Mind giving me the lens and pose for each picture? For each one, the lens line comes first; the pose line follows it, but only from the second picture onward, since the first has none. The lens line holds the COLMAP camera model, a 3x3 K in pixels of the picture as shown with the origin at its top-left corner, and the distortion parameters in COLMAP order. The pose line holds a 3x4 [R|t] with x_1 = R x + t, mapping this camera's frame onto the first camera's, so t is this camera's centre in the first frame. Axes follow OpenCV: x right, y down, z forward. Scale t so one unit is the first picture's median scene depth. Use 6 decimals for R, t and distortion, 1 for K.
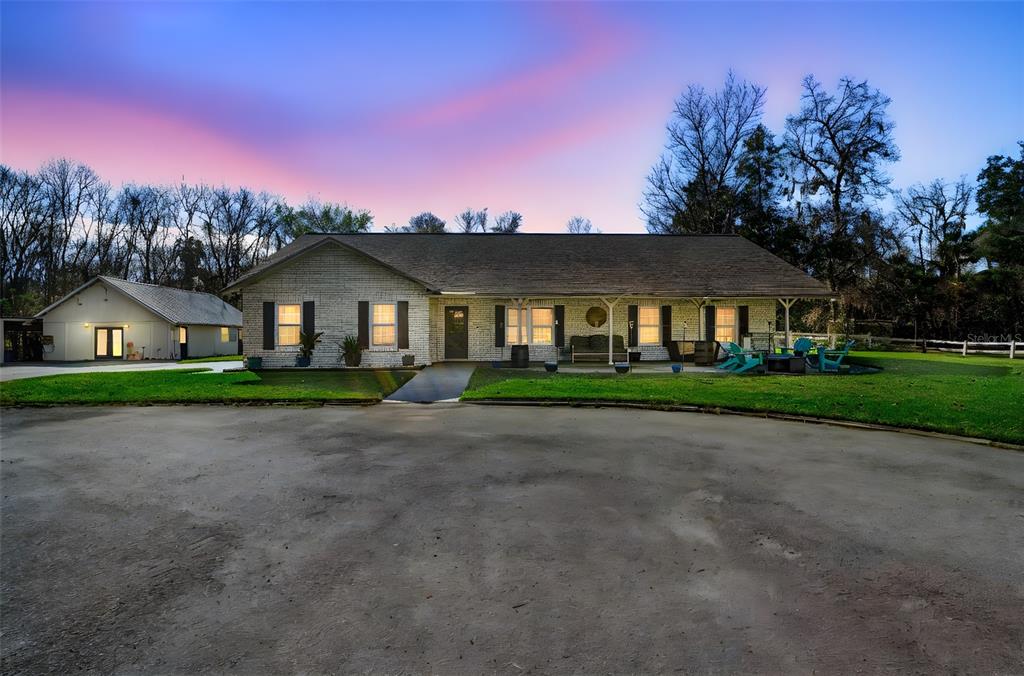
lens RADIAL K [[479.8, 0, 516.7], [0, 479.8, 341.6], [0, 0, 1]] dist [0.000948, 0.000673]
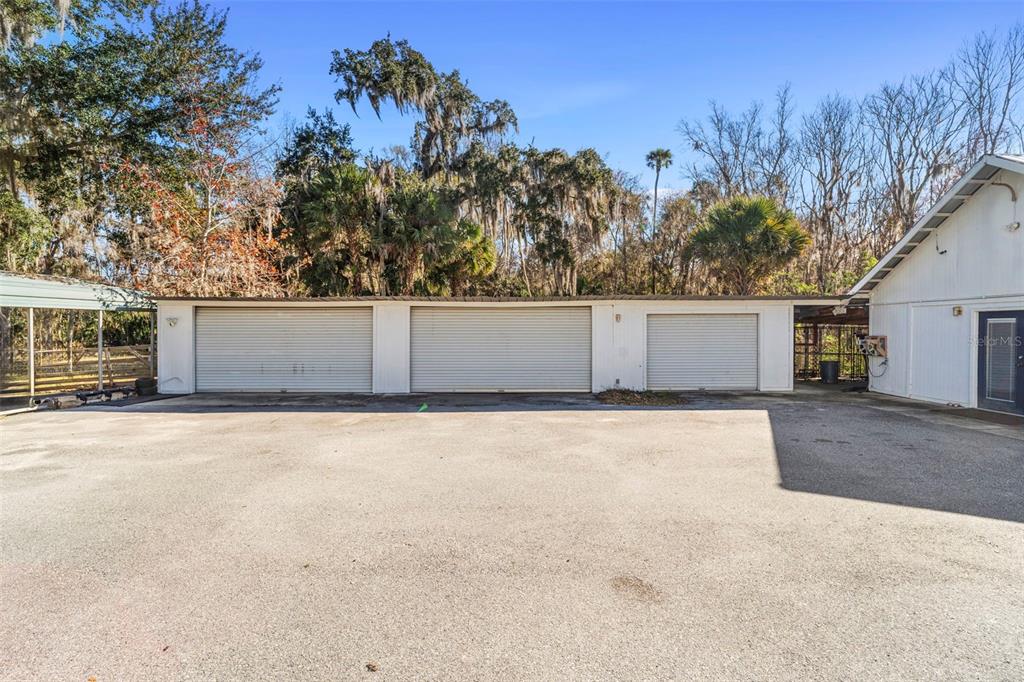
lens RADIAL K [[485.1, 0, 513.2], [0, 485.1, 332.2], [0, 0, 1]] dist [-0.000341, 0.000959]
pose [[-0.005435, 0.007213, -0.999959, -0.518506], [-0.009534, 0.999928, 0.007264, -0.015529], [0.999940, 0.009573, -0.005366, 0.655595]]
